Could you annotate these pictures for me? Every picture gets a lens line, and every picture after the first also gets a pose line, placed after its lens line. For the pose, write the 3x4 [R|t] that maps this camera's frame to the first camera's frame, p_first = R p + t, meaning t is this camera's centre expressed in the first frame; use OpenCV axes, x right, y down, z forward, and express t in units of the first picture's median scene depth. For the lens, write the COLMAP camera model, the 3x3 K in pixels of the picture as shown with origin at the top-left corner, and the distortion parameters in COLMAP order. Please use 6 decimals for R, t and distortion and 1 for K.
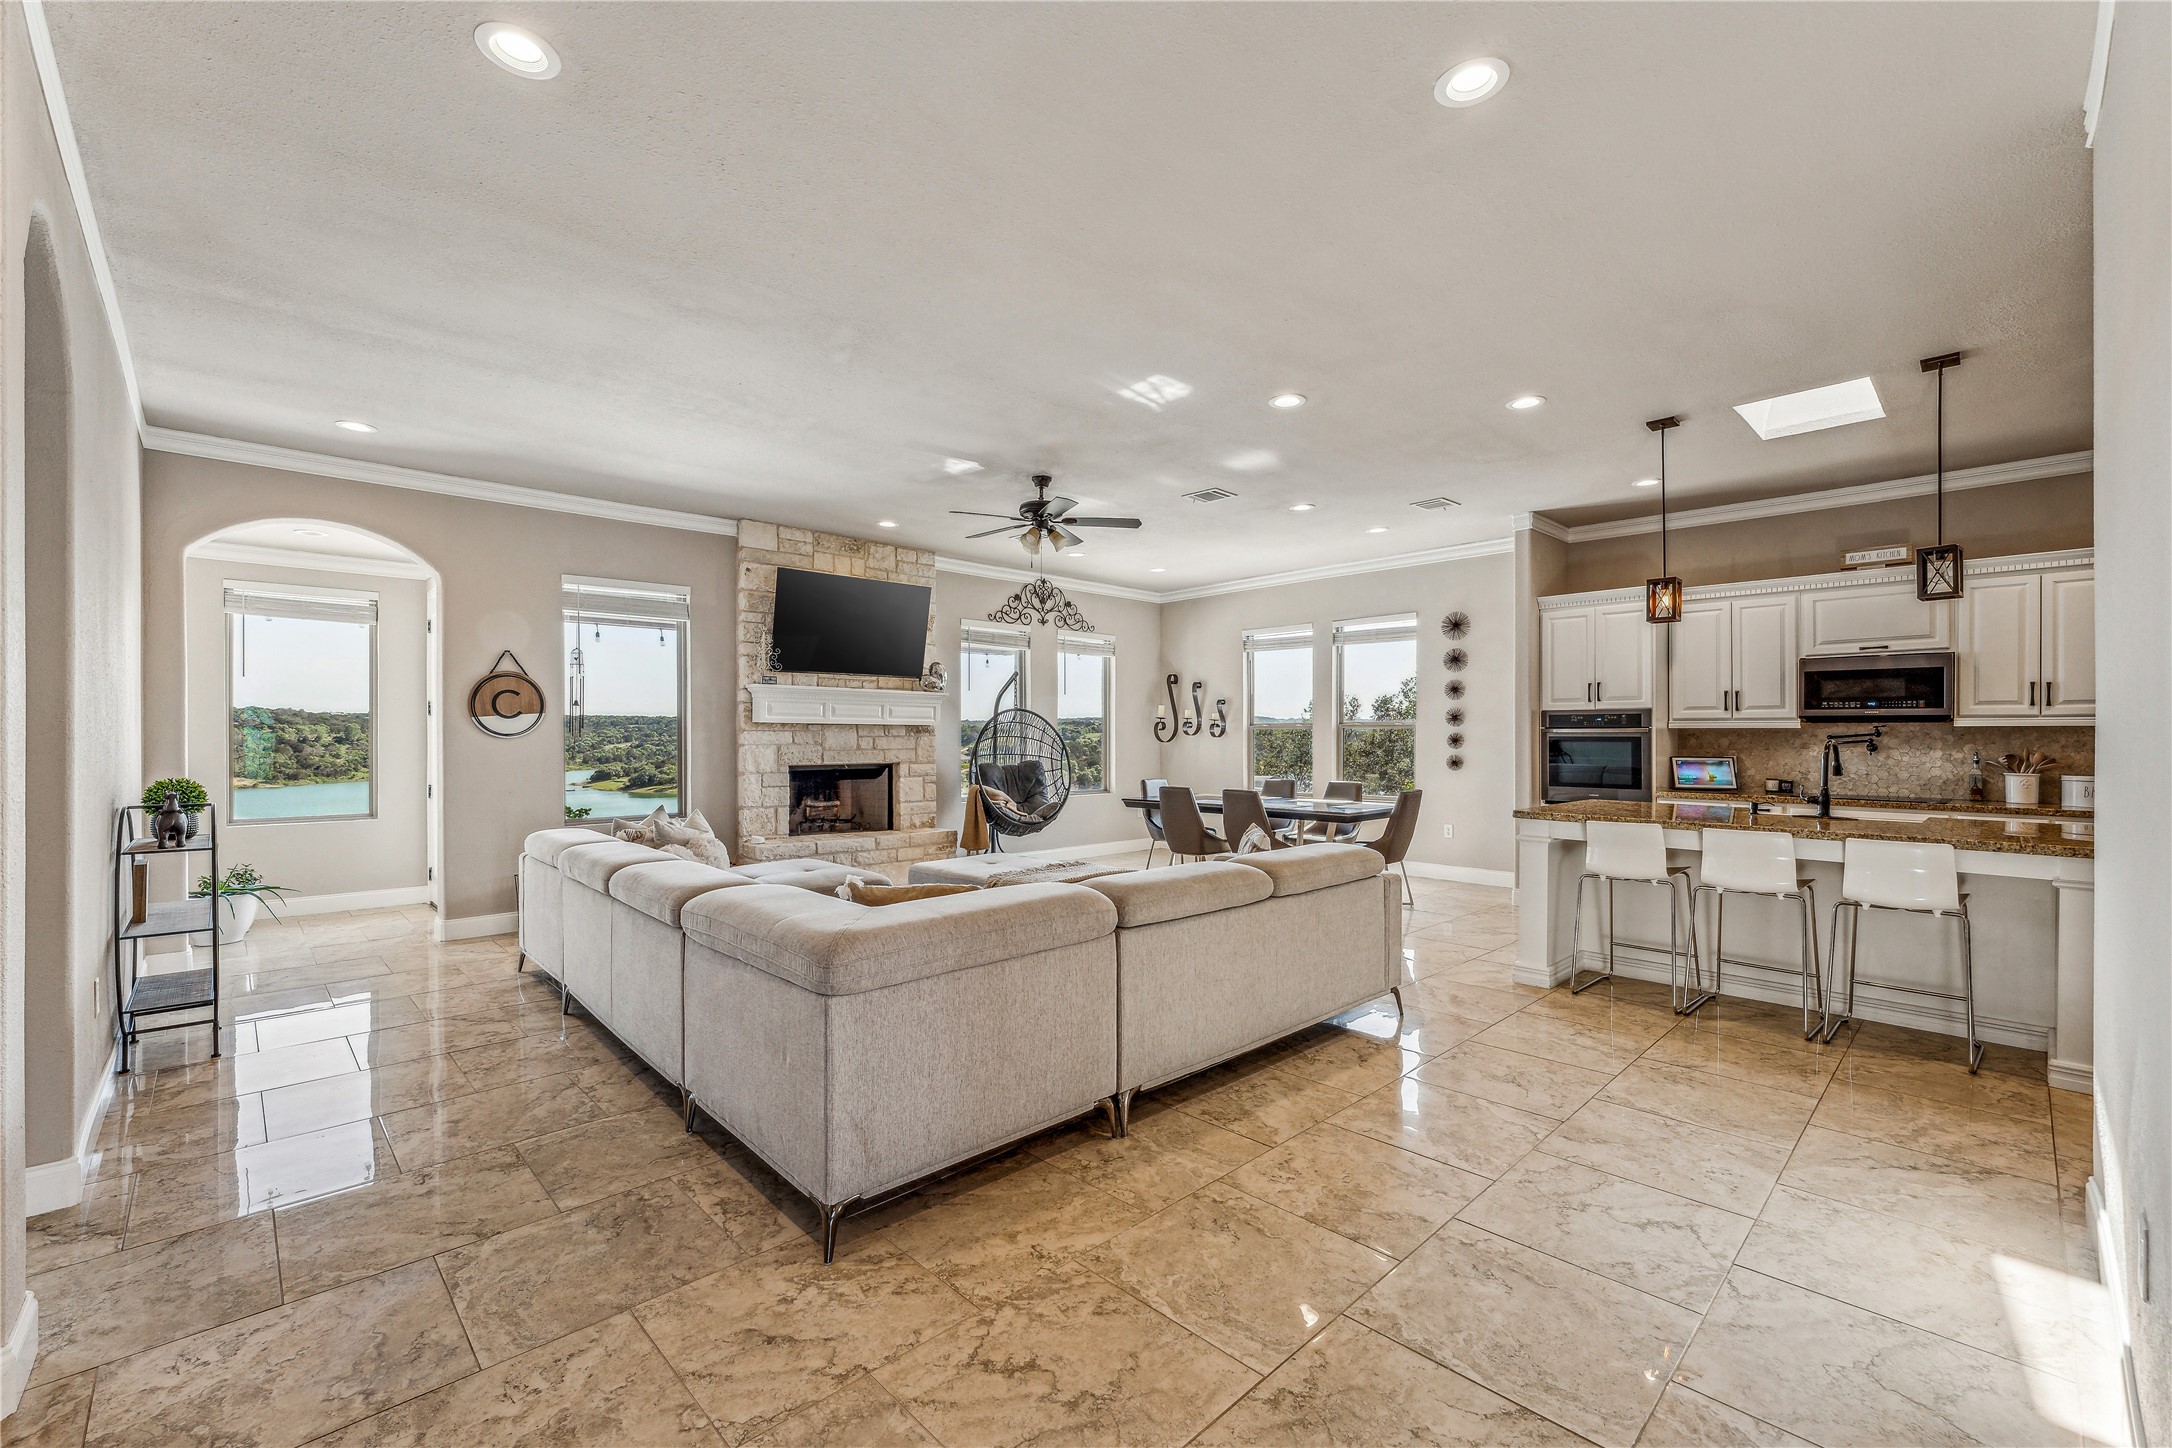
lens RADIAL K [[901.7, 0, 1086.4], [0, 901.7, 733.5], [0, 0, 1]] dist [-0.003516, -0.000418]
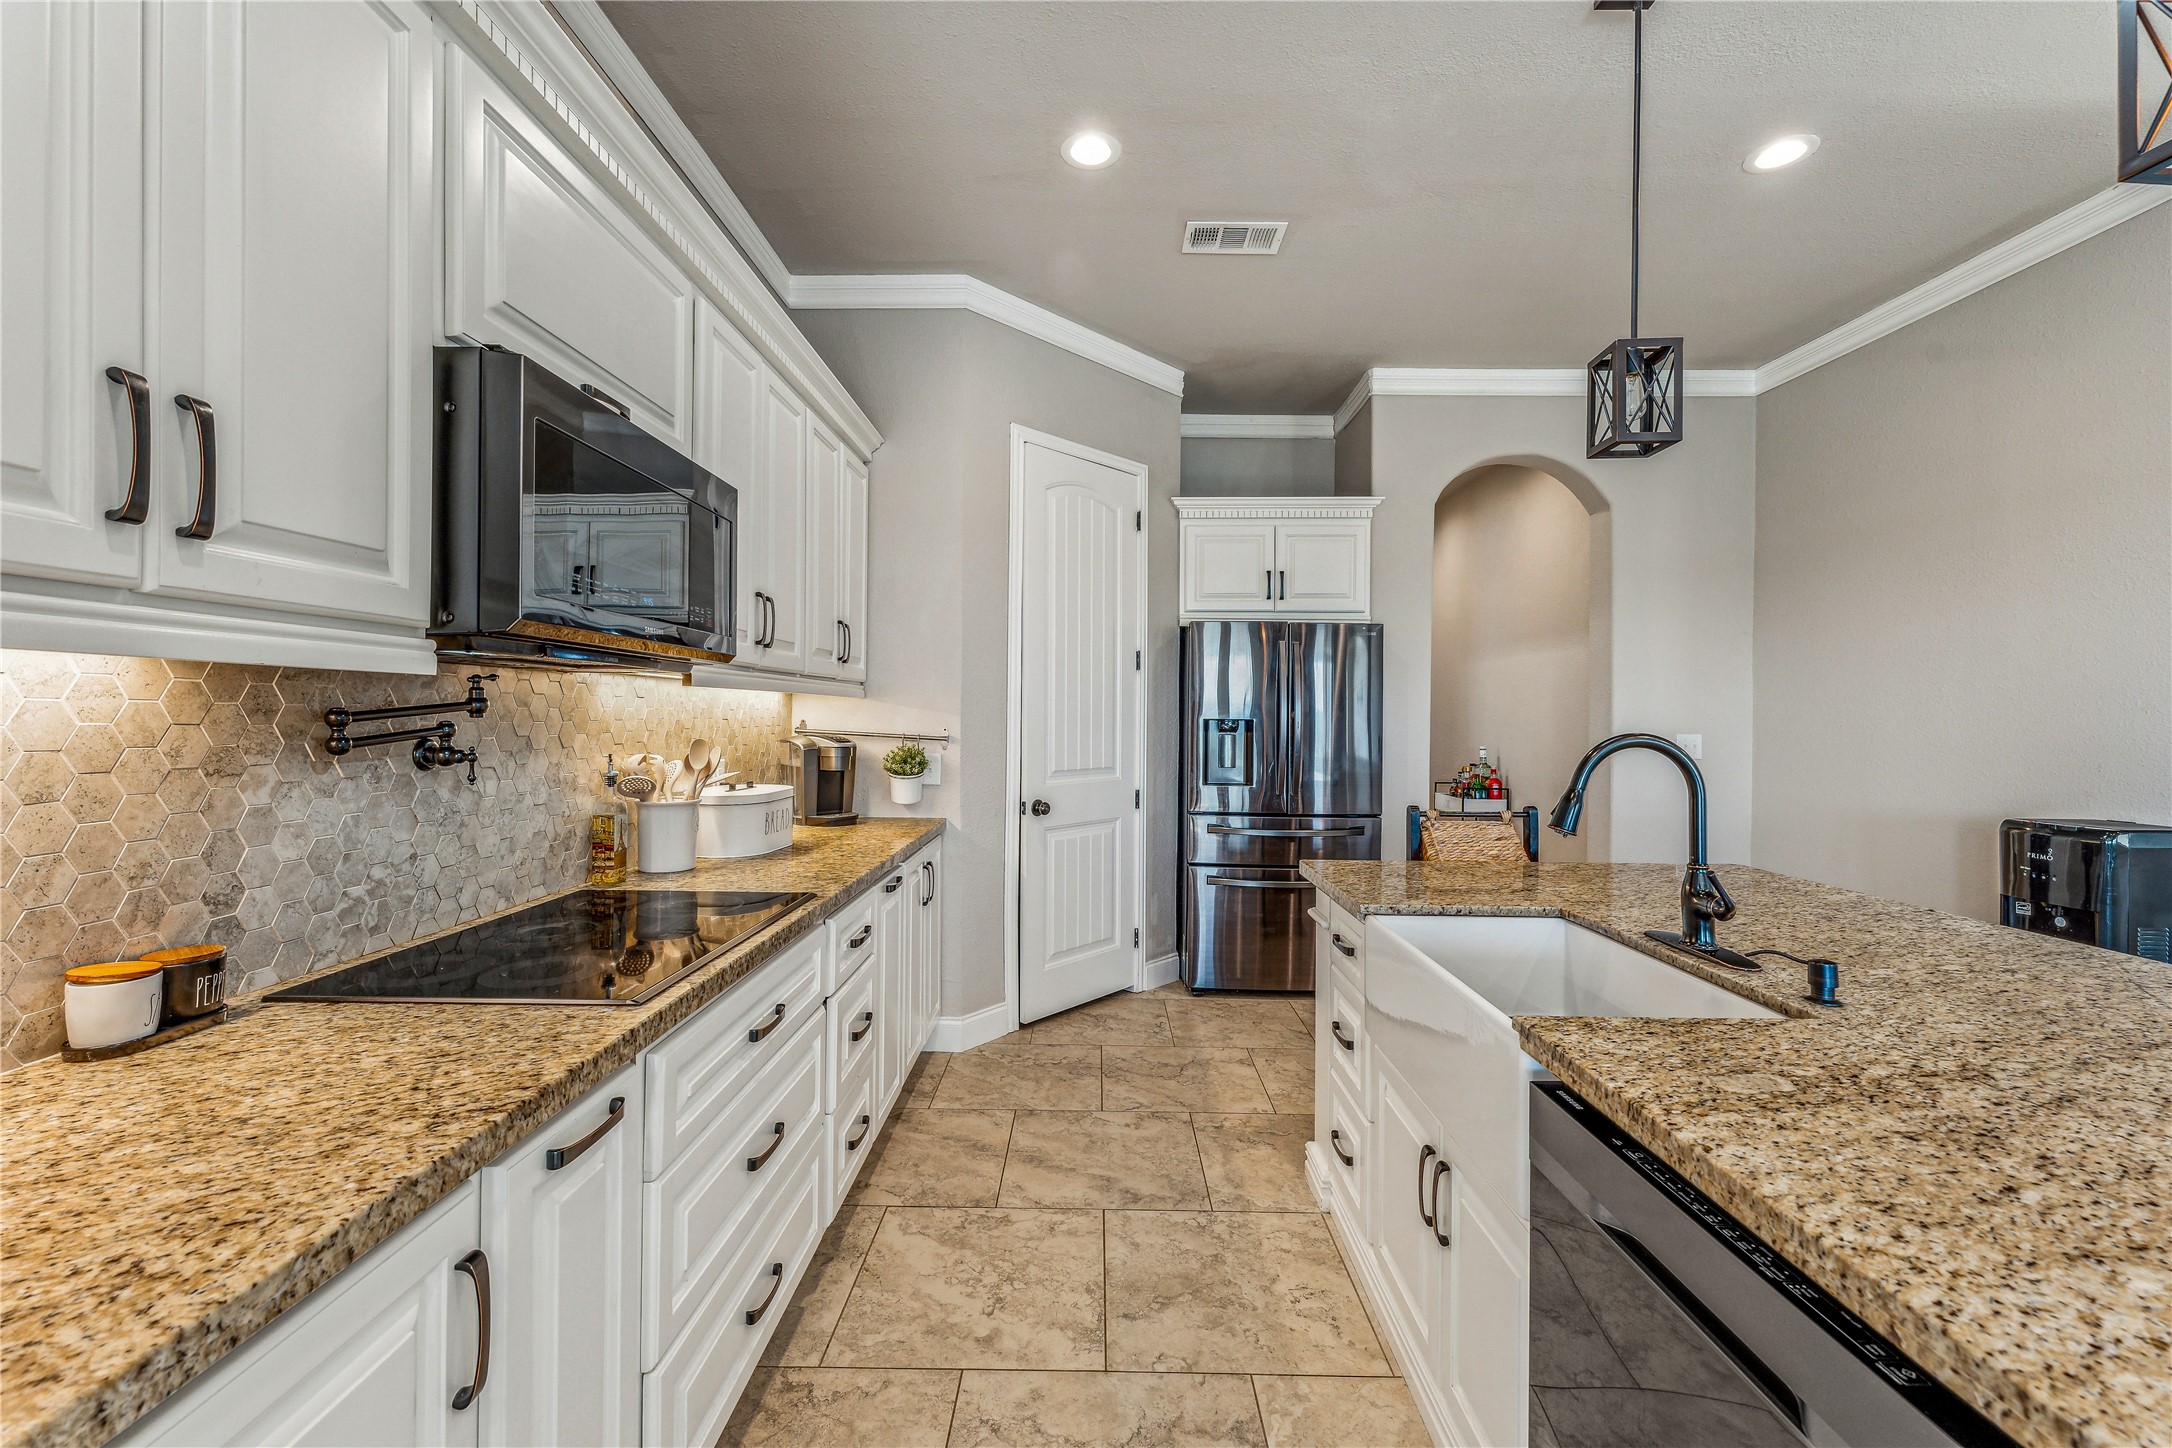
lens RADIAL K [[872.7, 0, 1082.2], [0, 872.7, 713.6], [0, 0, 1]] dist [0.002133, 0.000160]
pose [[-0.709597, -0.007886, 0.704564, 0.470065], [-0.010550, 0.999944, 0.000566, 0.000810], [-0.704529, -0.007031, -0.709641, 0.891523]]
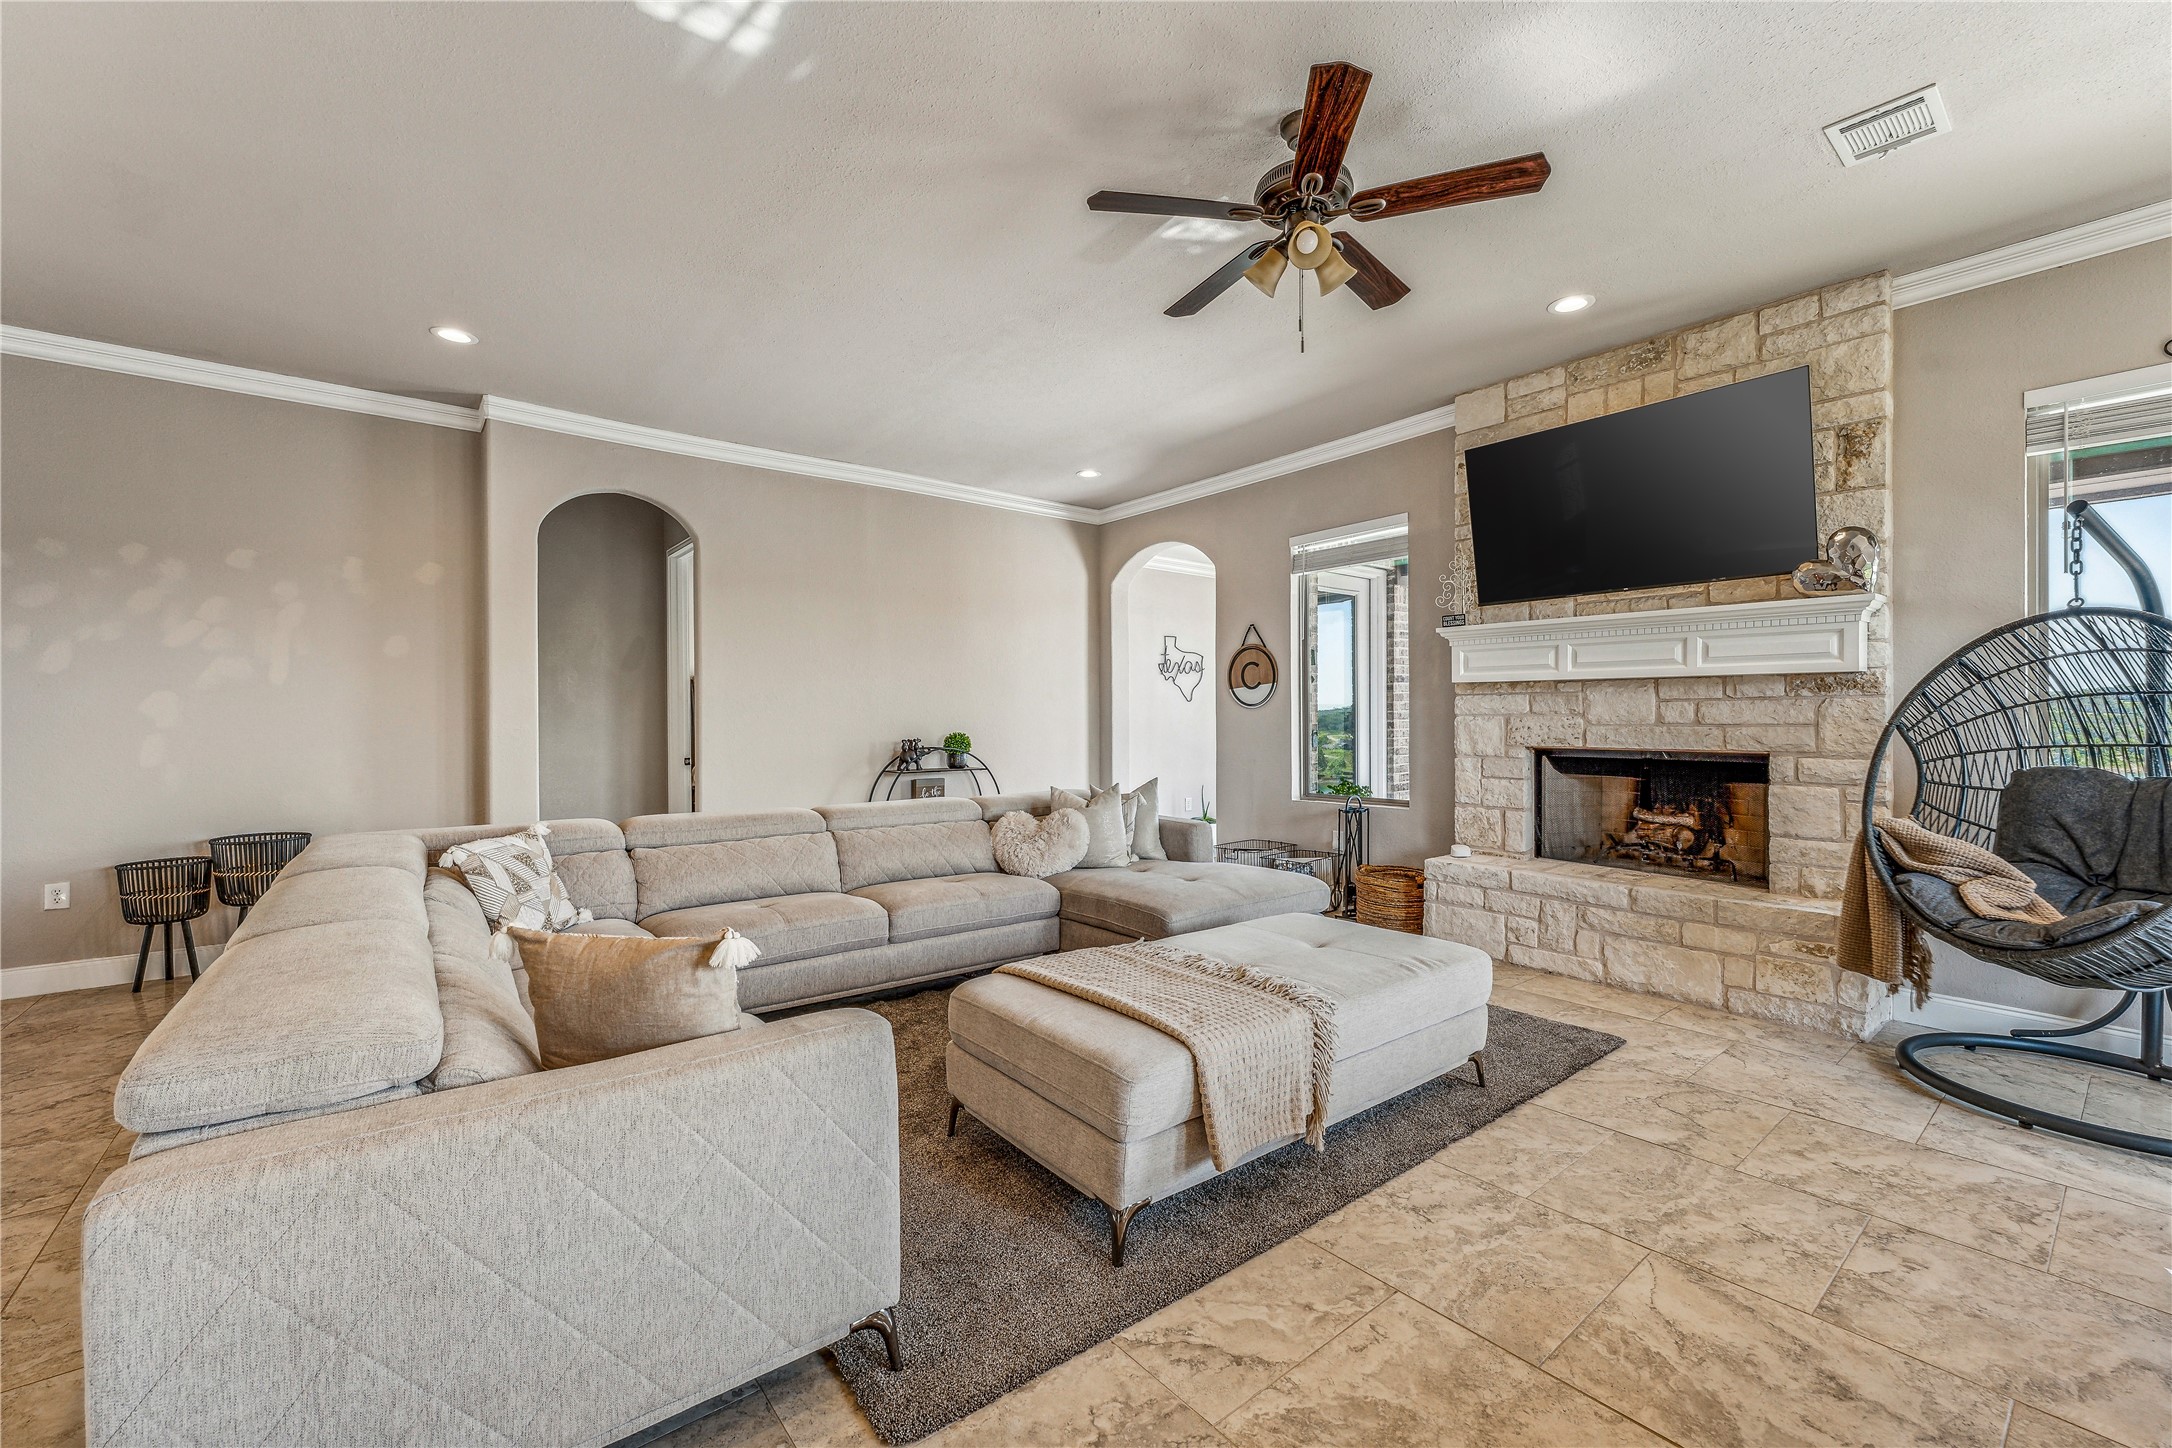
lens RADIAL K [[878.8, 0, 1086.0], [0, 878.8, 724.0], [0, 0, 1]] dist [-0.004009, -0.000511]
pose [[-0.088820, 0.006524, -0.996026, 0.333706], [0.005289, 0.999968, 0.006078, 0.013876], [0.996034, -0.004728, -0.088852, 0.770036]]
